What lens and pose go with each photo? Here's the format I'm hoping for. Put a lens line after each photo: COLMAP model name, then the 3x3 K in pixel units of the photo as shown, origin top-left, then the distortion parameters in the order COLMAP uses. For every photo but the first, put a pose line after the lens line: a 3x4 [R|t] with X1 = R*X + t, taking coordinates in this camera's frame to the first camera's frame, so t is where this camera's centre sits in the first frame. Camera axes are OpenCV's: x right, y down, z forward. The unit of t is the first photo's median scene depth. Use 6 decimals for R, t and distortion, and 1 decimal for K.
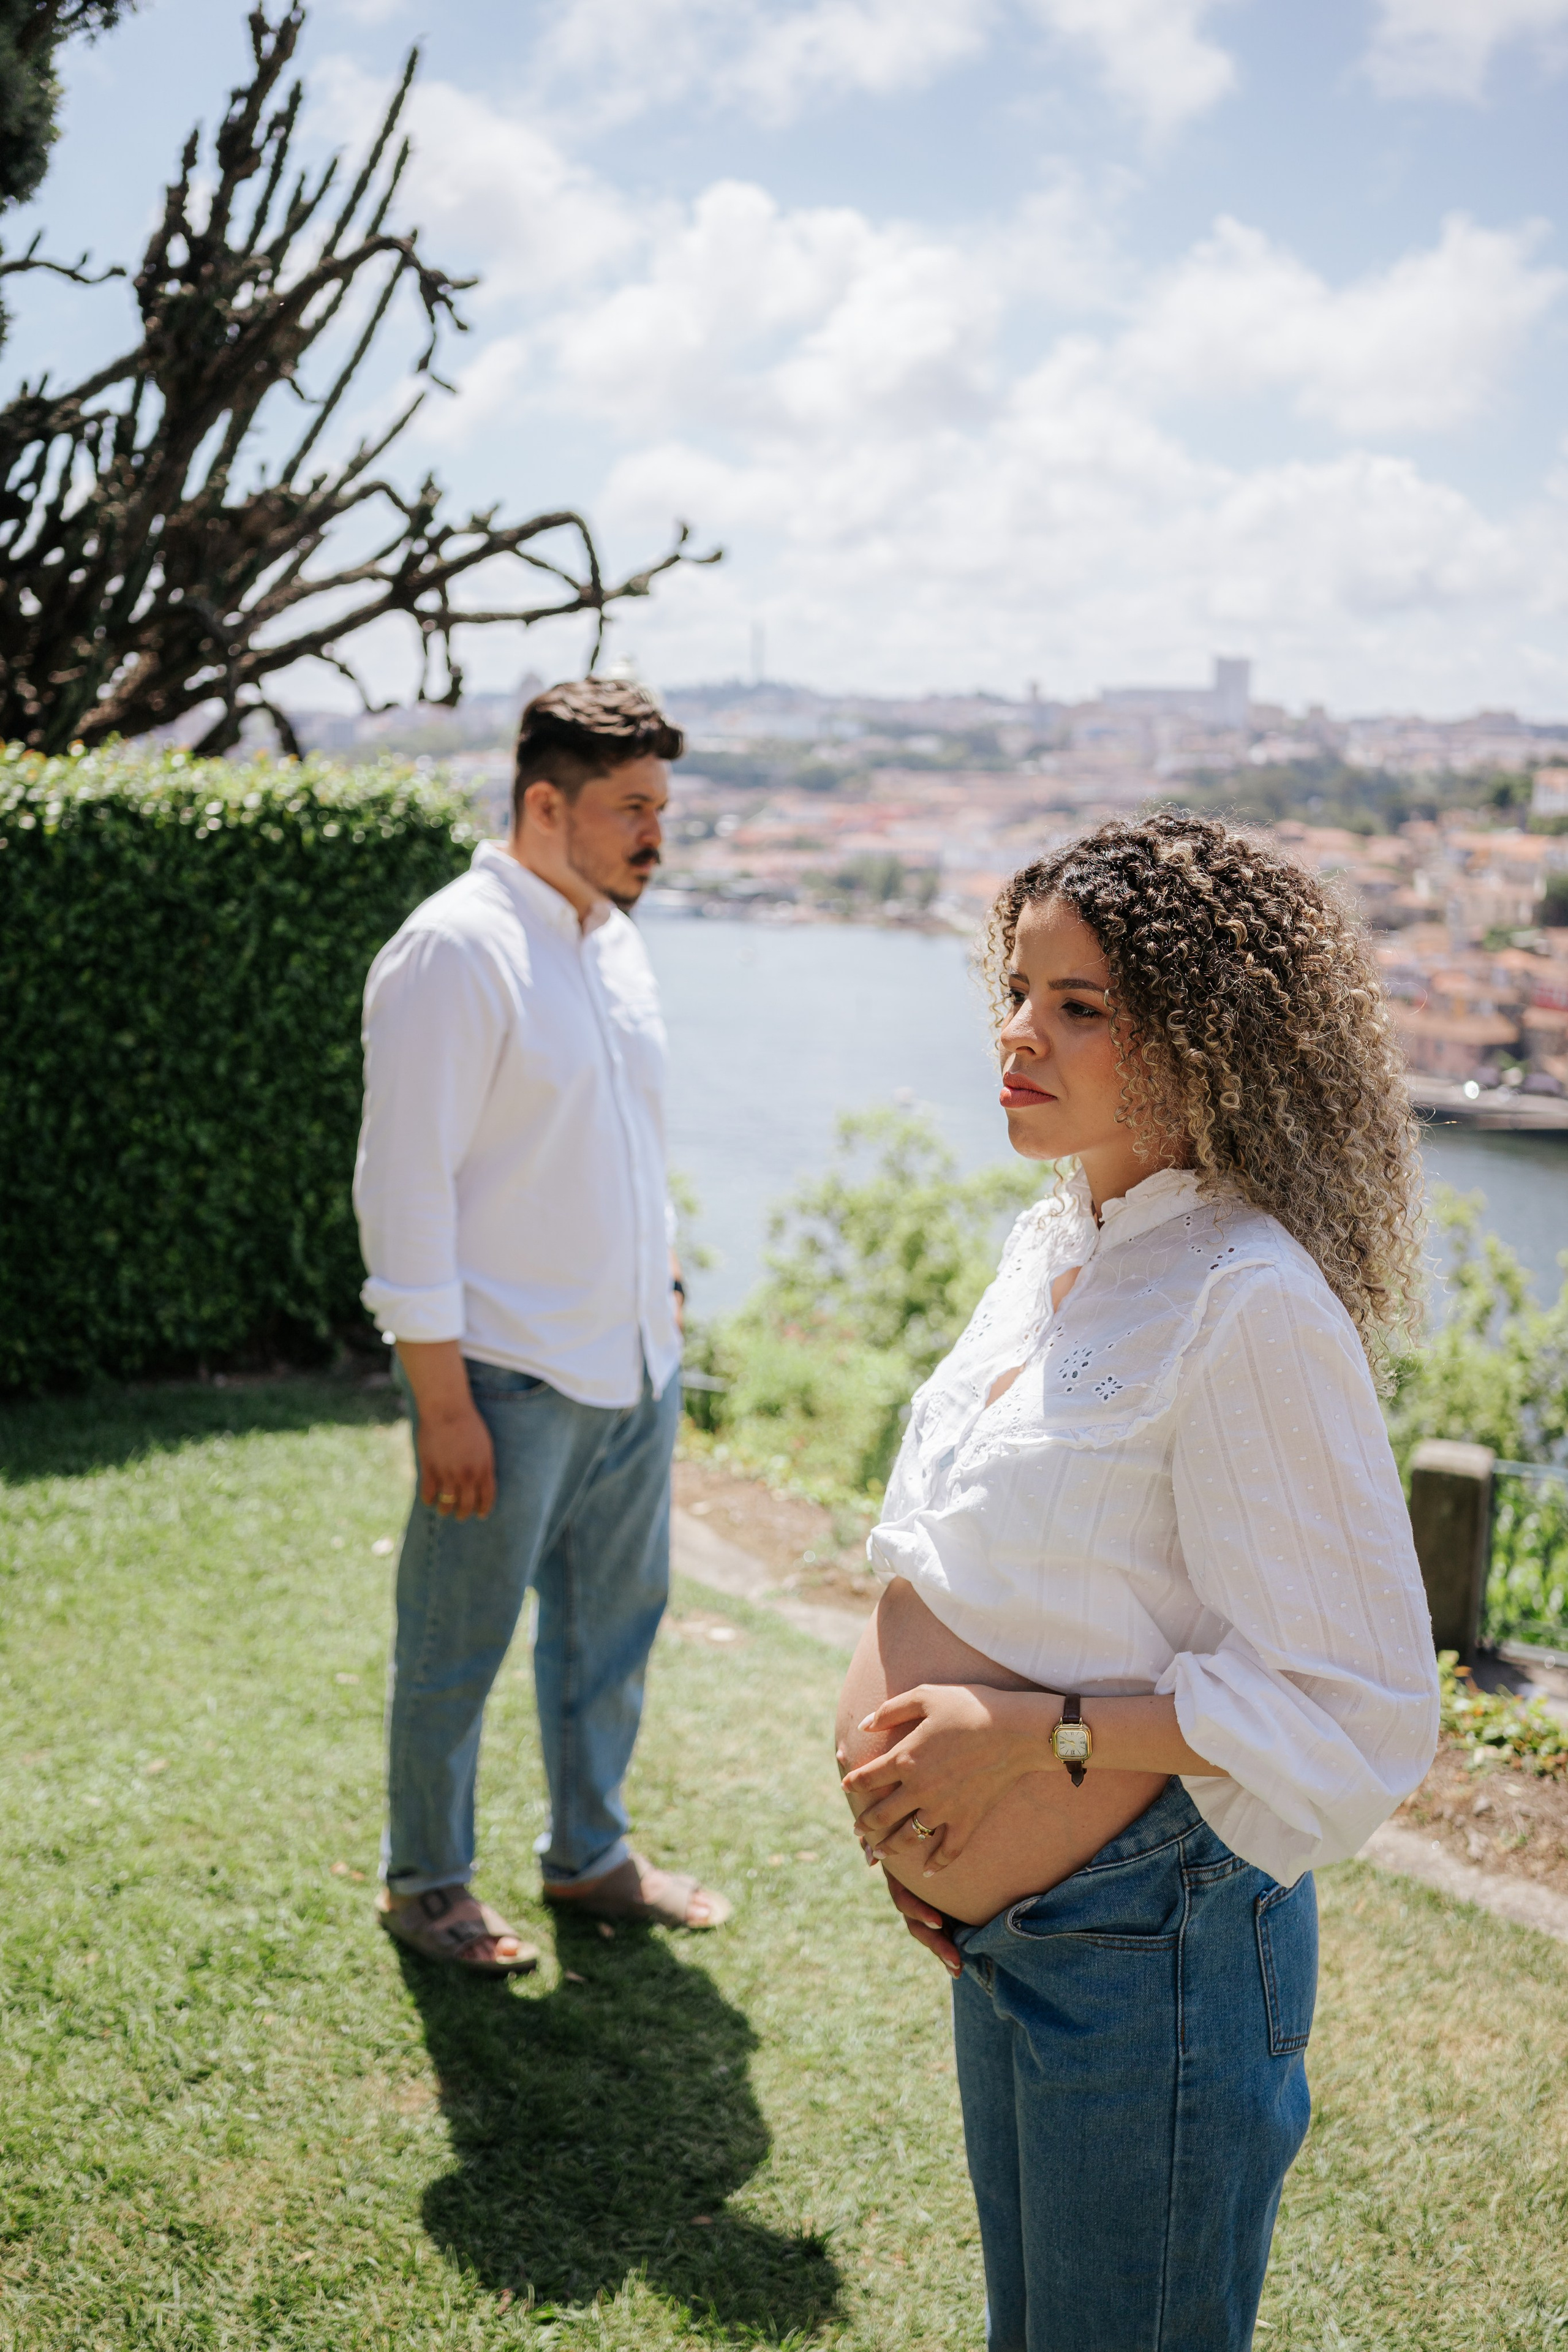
lens RADIAL K [[2338.1, 0, 772.4], [0, 2338.1, 1190.8], [0, 0, 1]] dist [-0.039887, 0.000000]
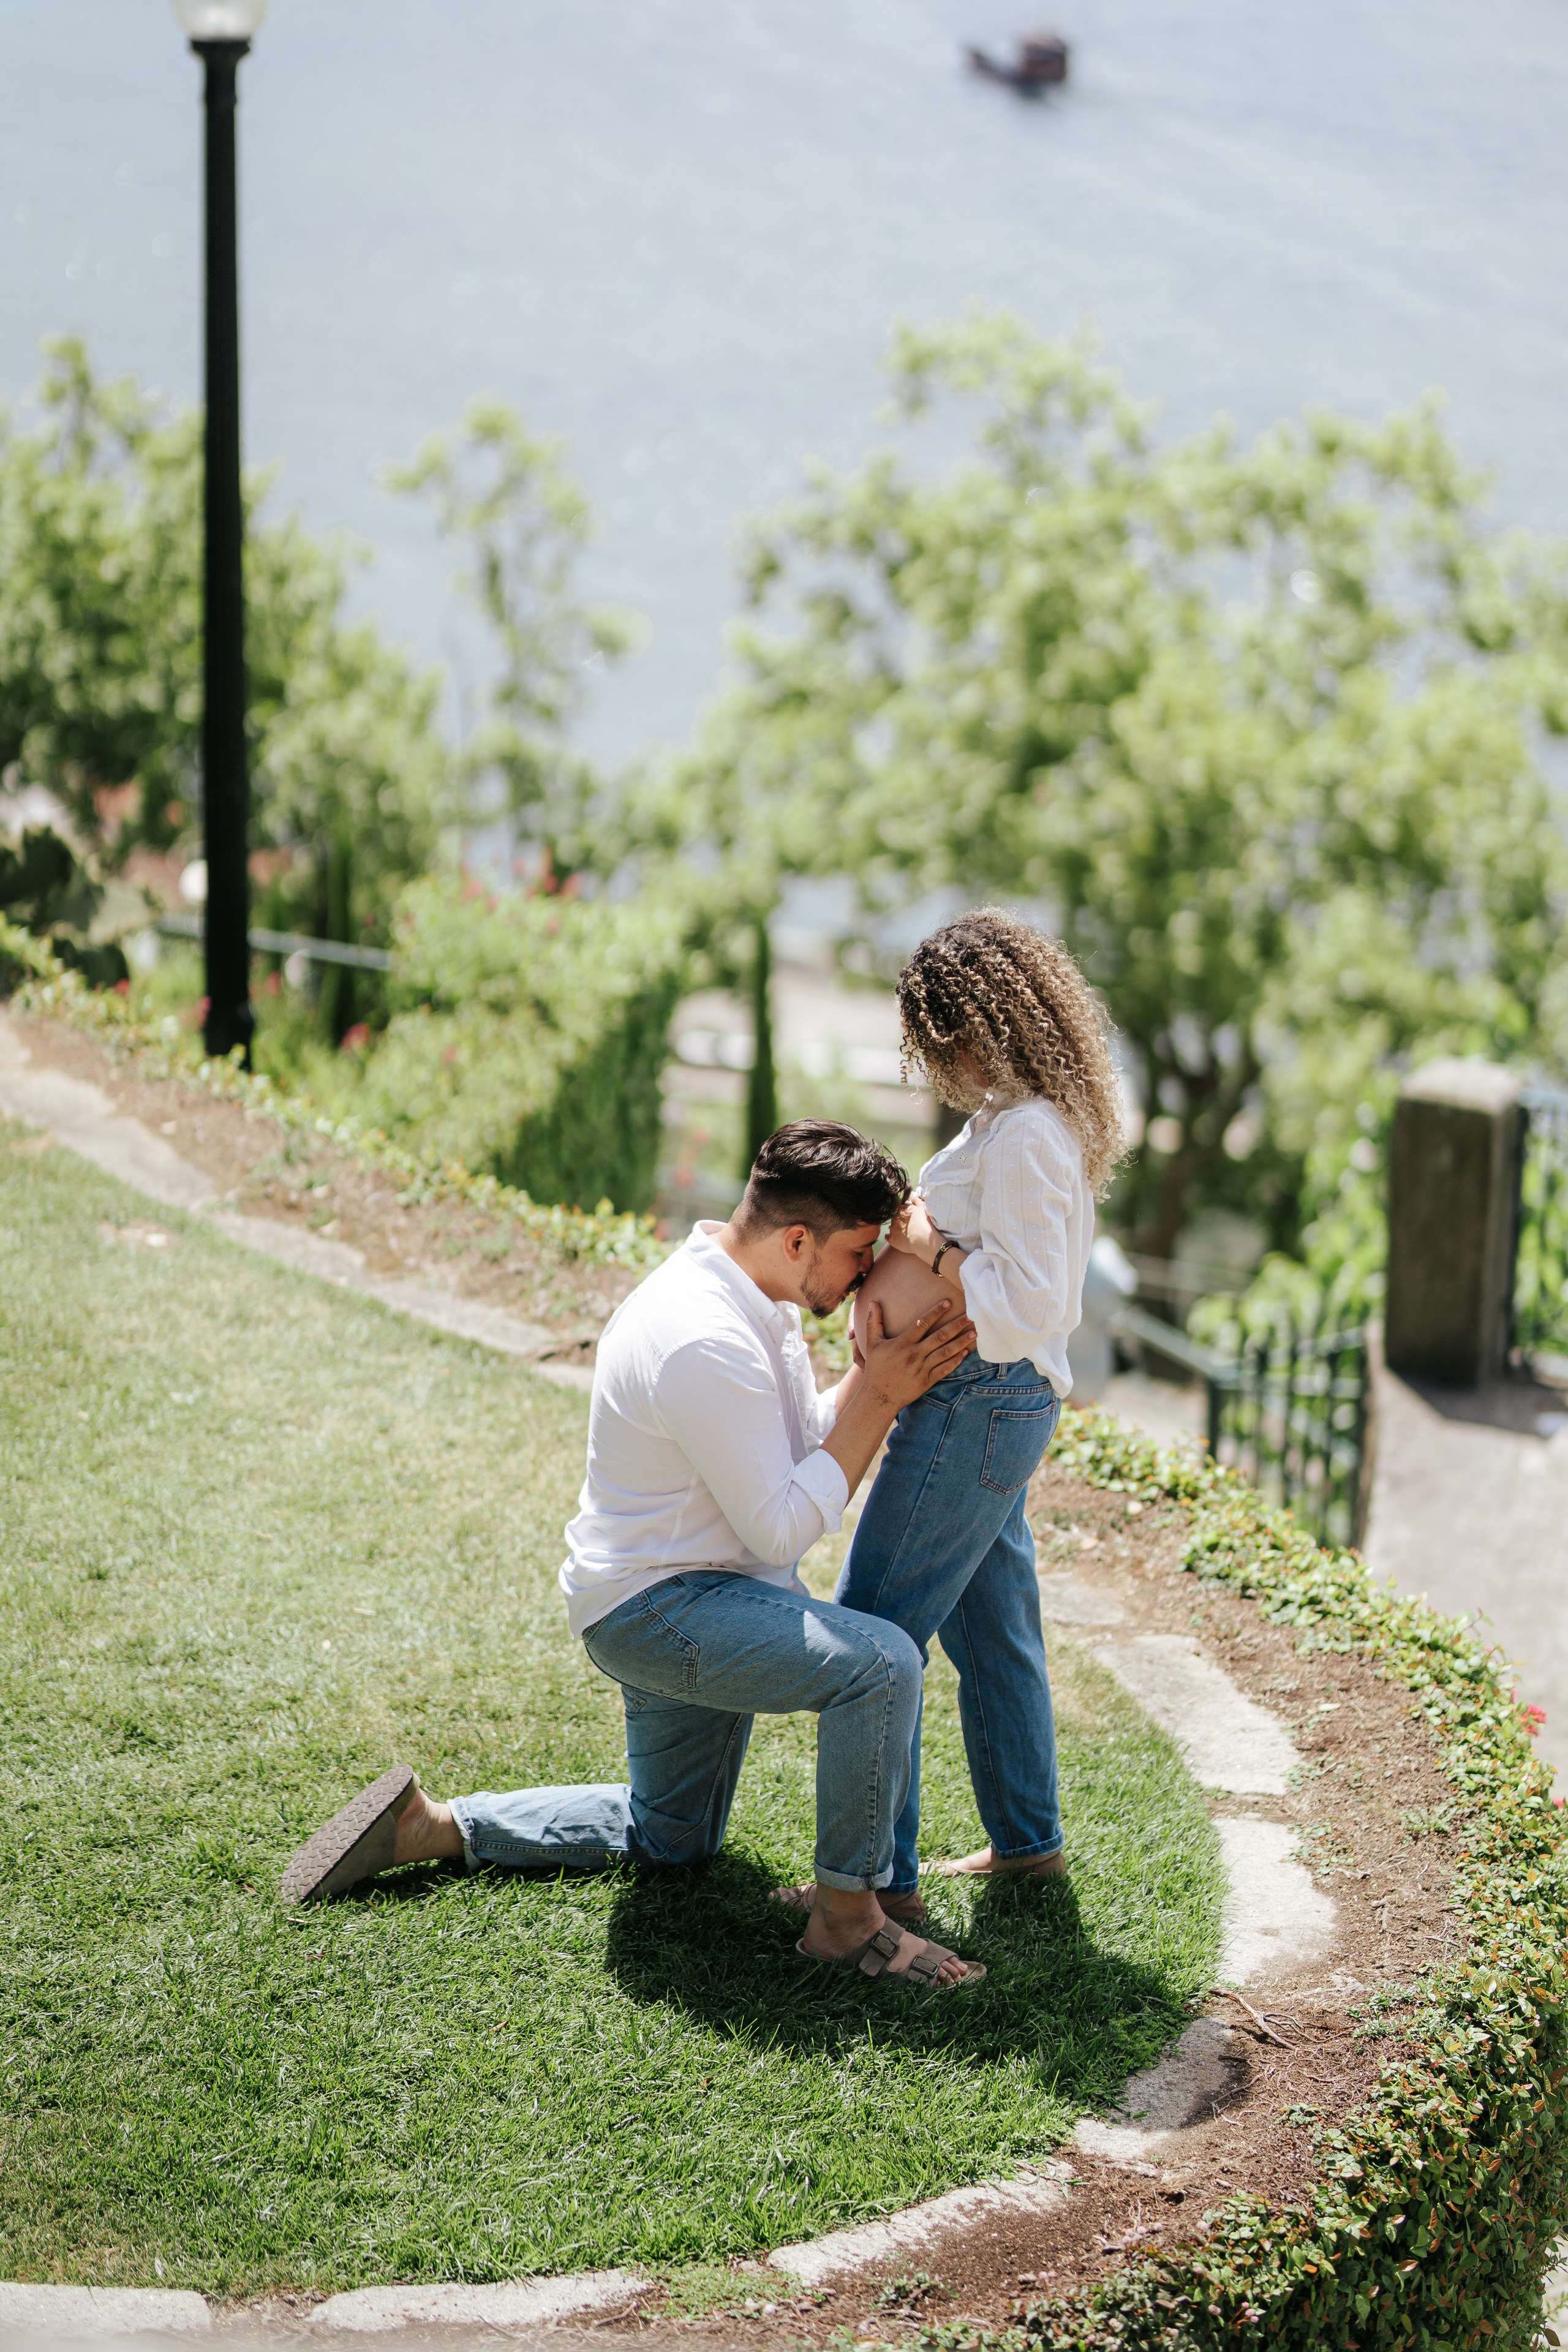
lens RADIAL K [[5720.8, 0, 729.8], [0, 5720.8, 1201.1], [0, 0, 1]] dist [-0.013595, 0.000000]
pose [[0.999545, 0.007811, -0.029133, 0.127668], [-0.003720, 0.990439, 0.137900, -0.077533], [0.029932, -0.137728, 0.990018, -0.642642]]
